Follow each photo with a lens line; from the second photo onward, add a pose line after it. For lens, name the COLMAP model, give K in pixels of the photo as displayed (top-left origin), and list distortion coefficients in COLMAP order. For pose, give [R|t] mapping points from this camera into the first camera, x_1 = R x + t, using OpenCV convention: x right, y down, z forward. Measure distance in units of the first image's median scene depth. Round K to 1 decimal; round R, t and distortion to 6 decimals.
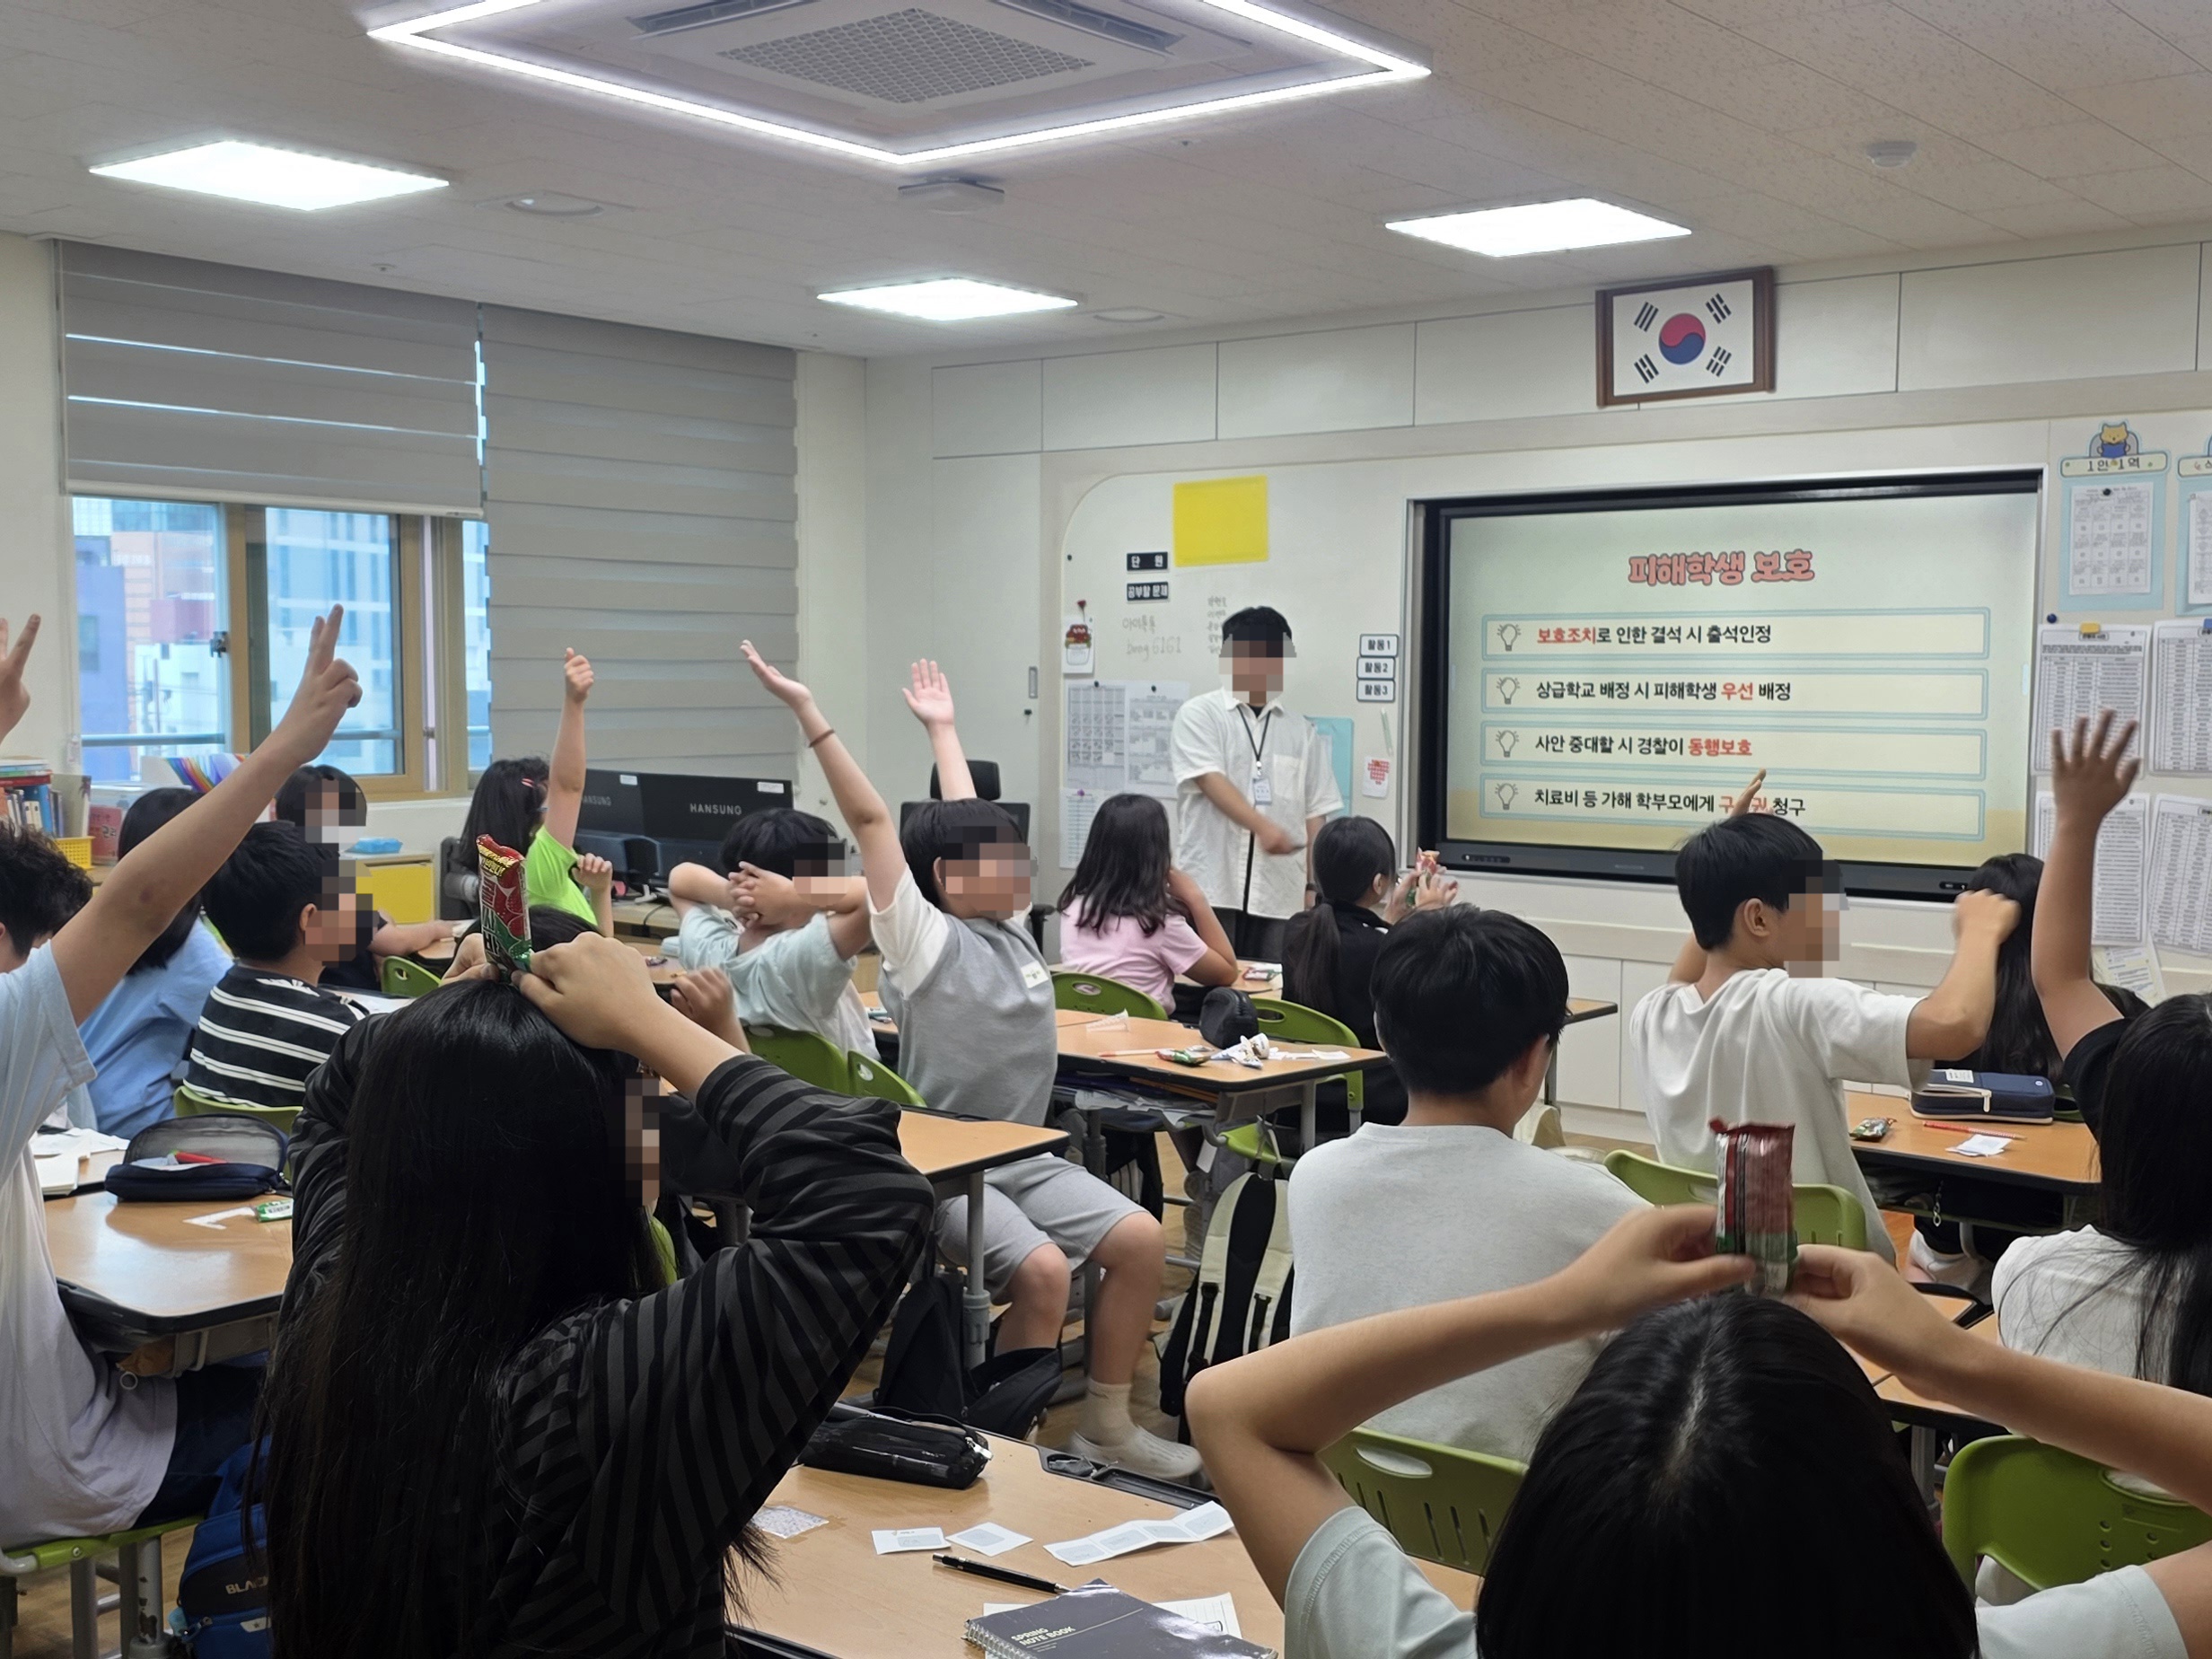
lens RADIAL K [[2482.4, 0, 1104.7], [0, 2482.4, 841.9], [0, 0, 1]] dist [-0.015535, 0.000000]
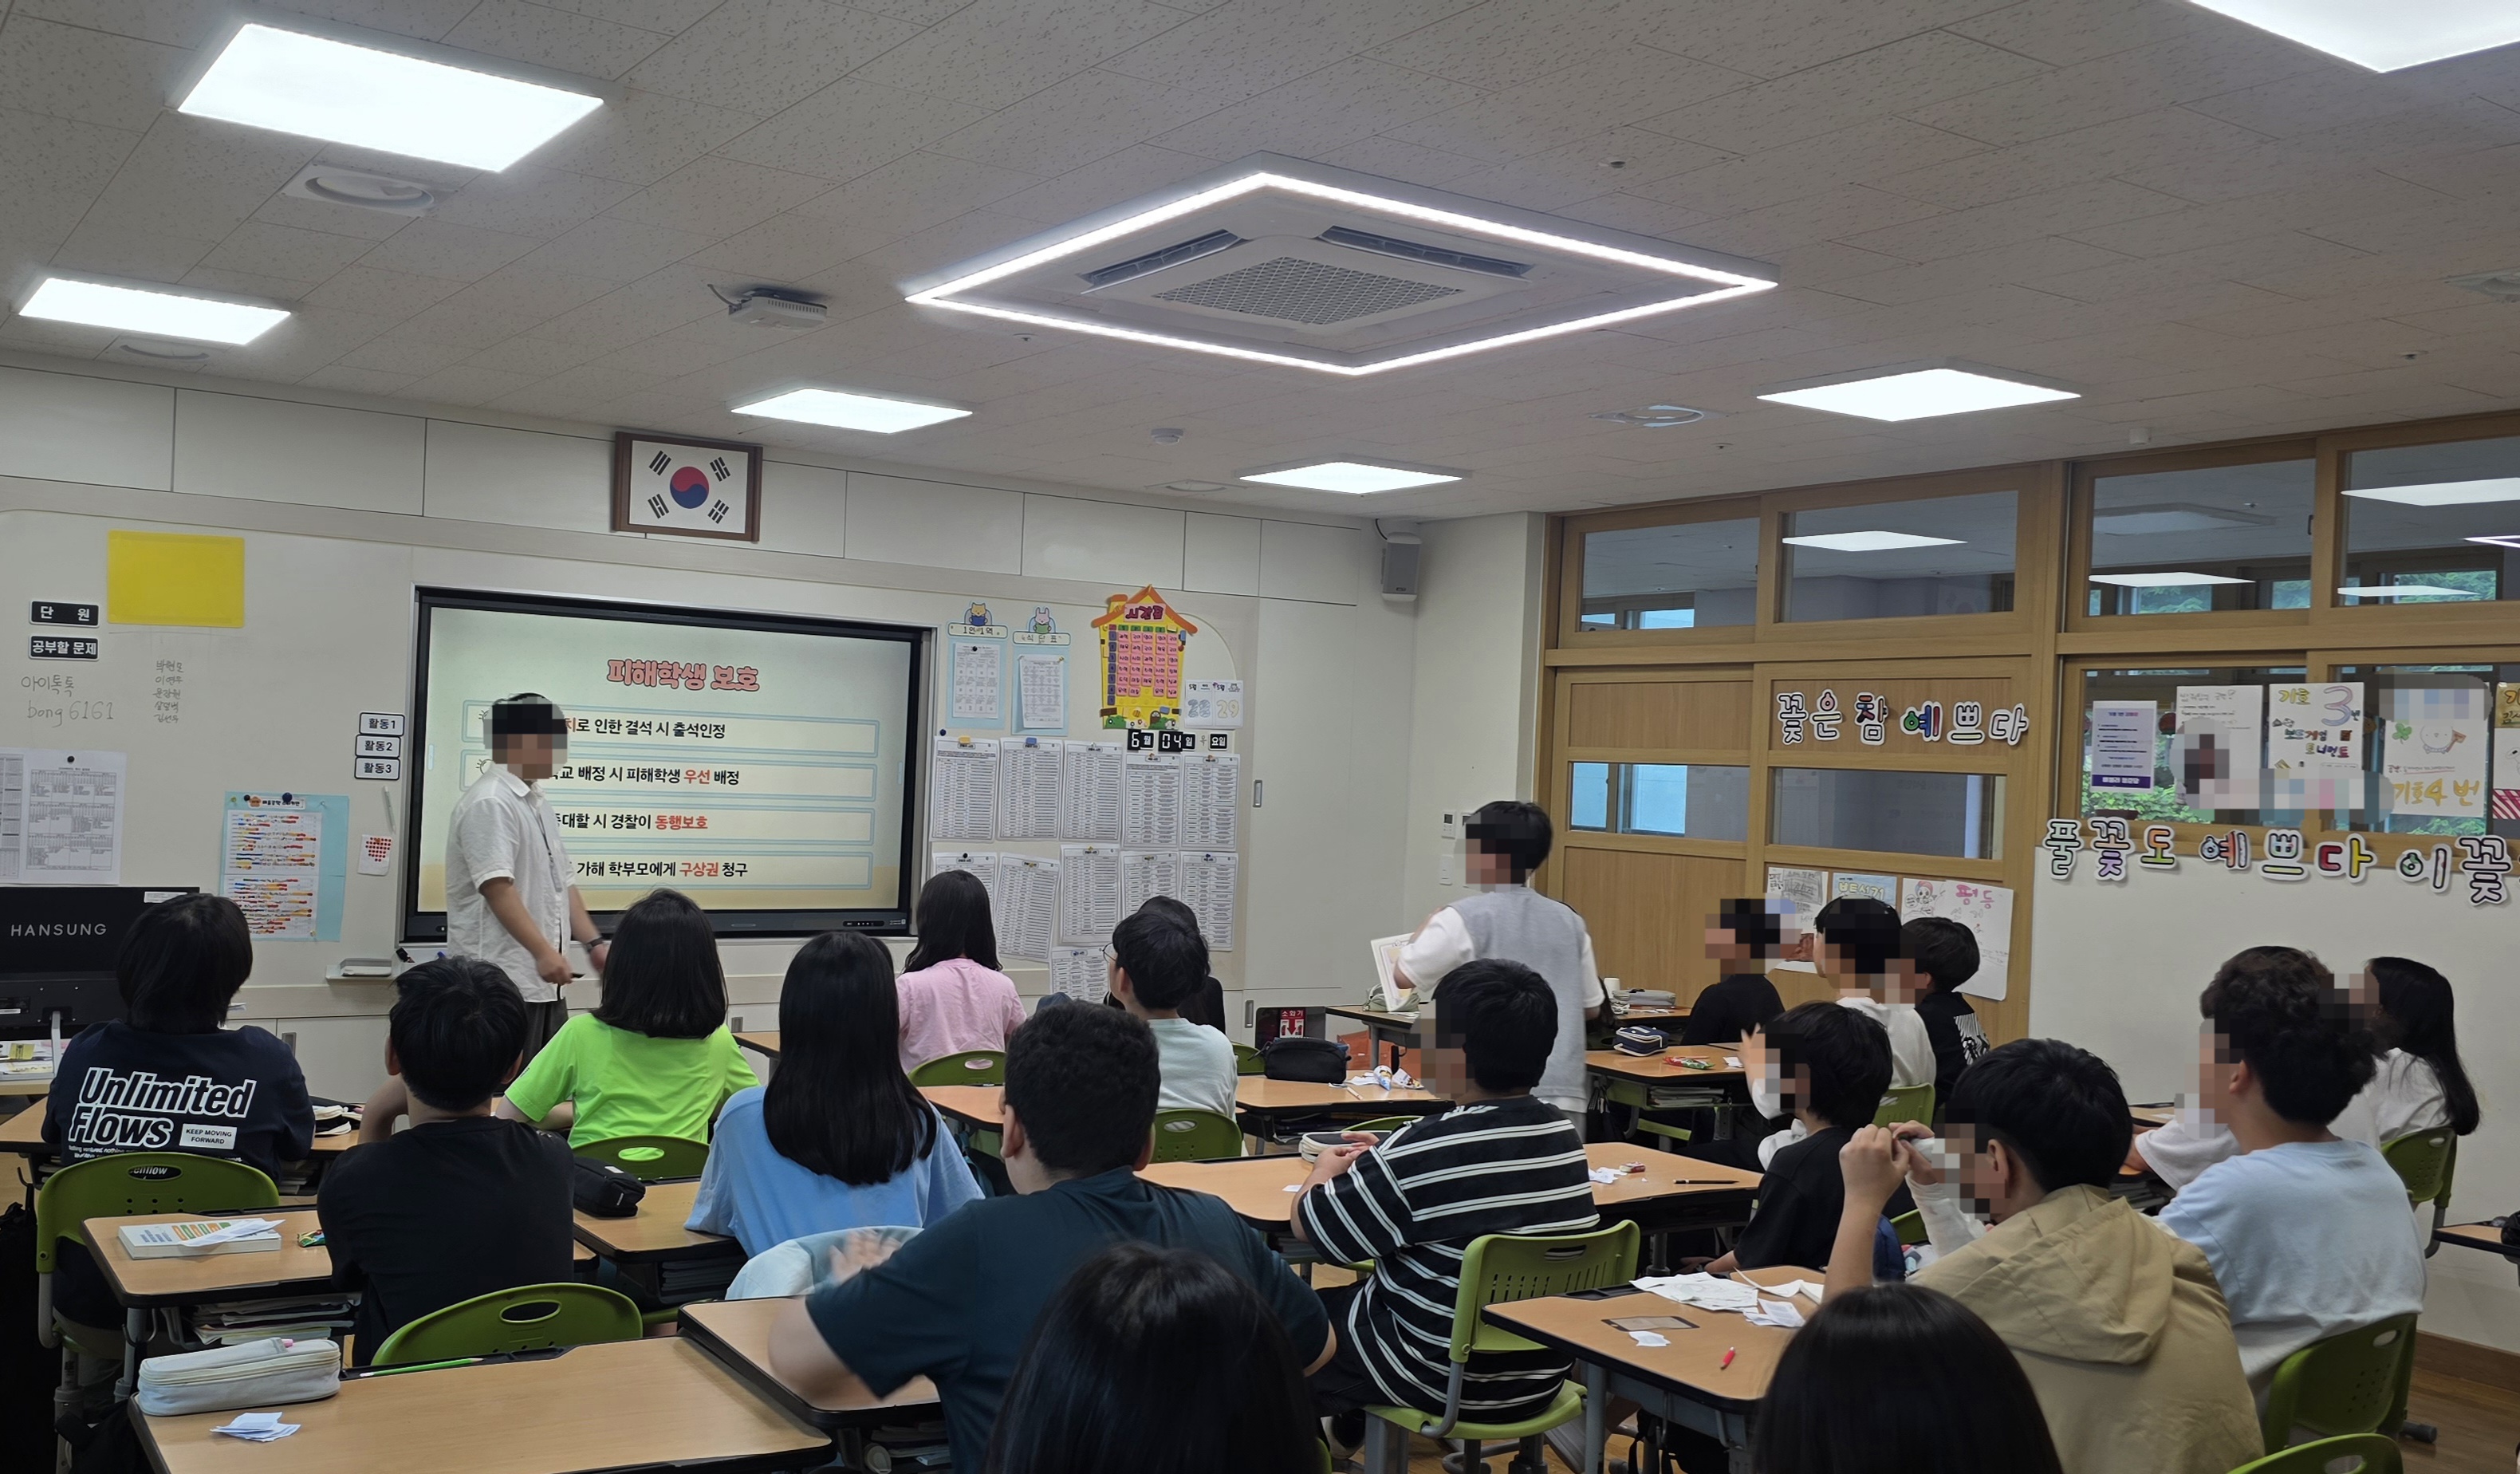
lens RADIAL K [[1960.0, 0, 1256.3], [0, 1960.0, 723.5], [0, 0, 1]] dist [-0.006744, 0.000652]
pose [[0.266970, 0.032176, 0.963167, -0.602076], [0.027107, 0.998796, -0.040879, -0.039566], [-0.963323, 0.037022, 0.265777, 0.470722]]
